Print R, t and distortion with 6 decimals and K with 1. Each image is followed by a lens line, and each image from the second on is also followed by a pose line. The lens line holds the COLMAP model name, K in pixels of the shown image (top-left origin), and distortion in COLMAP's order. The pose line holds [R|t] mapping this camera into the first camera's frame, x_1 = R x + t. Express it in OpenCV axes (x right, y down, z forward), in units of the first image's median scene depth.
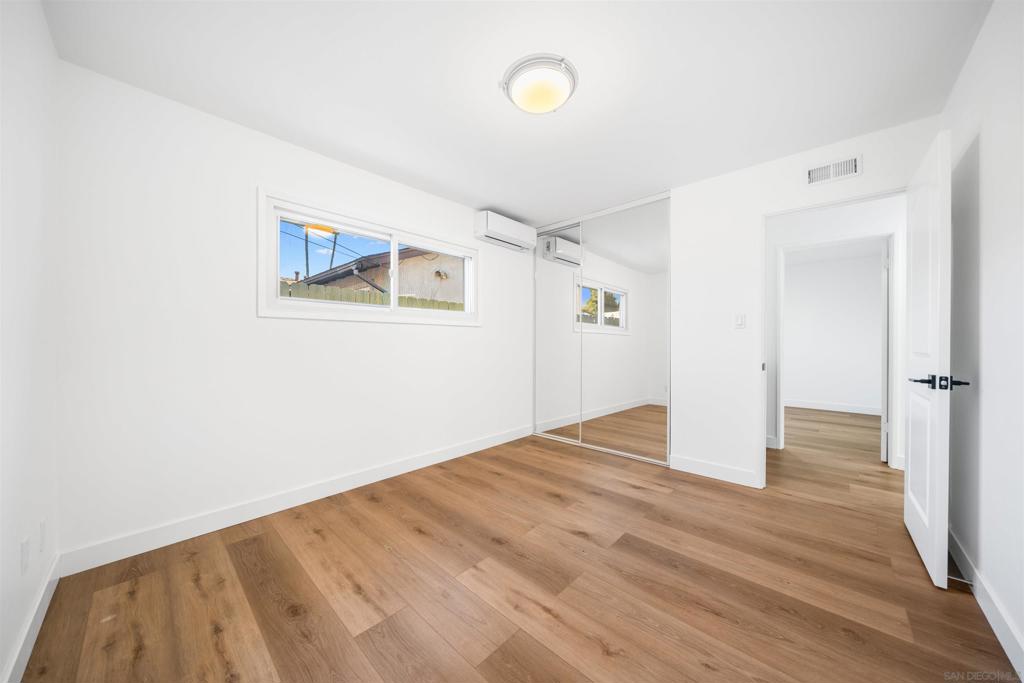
lens RADIAL K [[337.5, 0, 517.7], [0, 337.5, 339.6], [0, 0, 1]] dist [-0.000187, 0.000009]
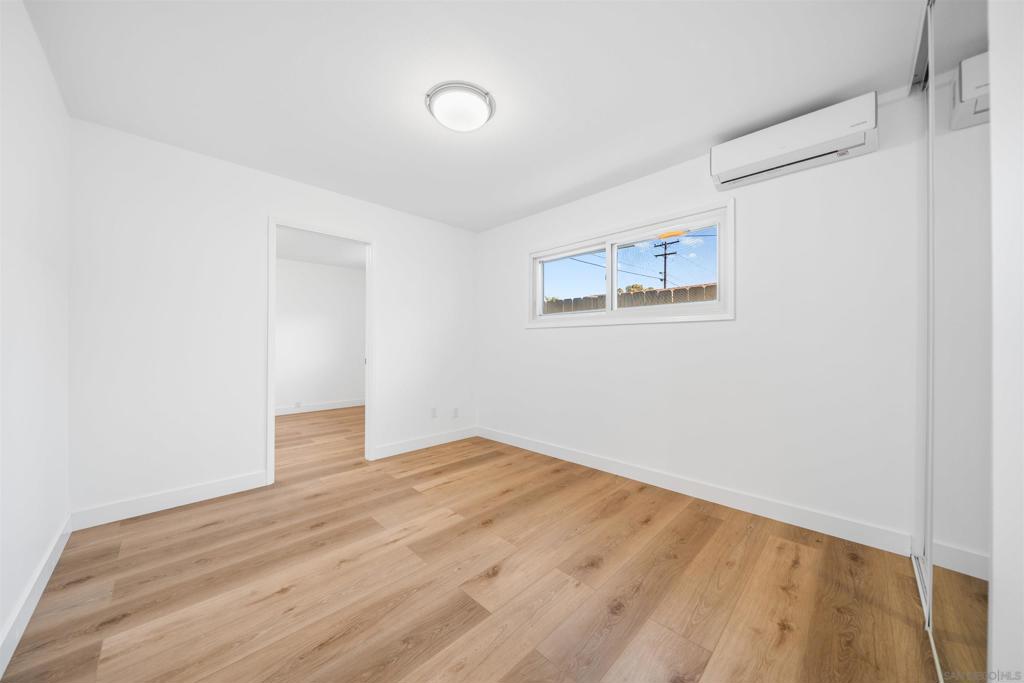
lens RADIAL K [[374.2, 0, 534.1], [0, 374.2, 339.3], [0, 0, 1]] dist [0.000030, 0.000230]
pose [[-0.020490, -0.012385, -0.999713, 1.055087], [0.008526, 0.999885, -0.012562, 0.009765], [0.999754, -0.008781, -0.020382, 1.059295]]
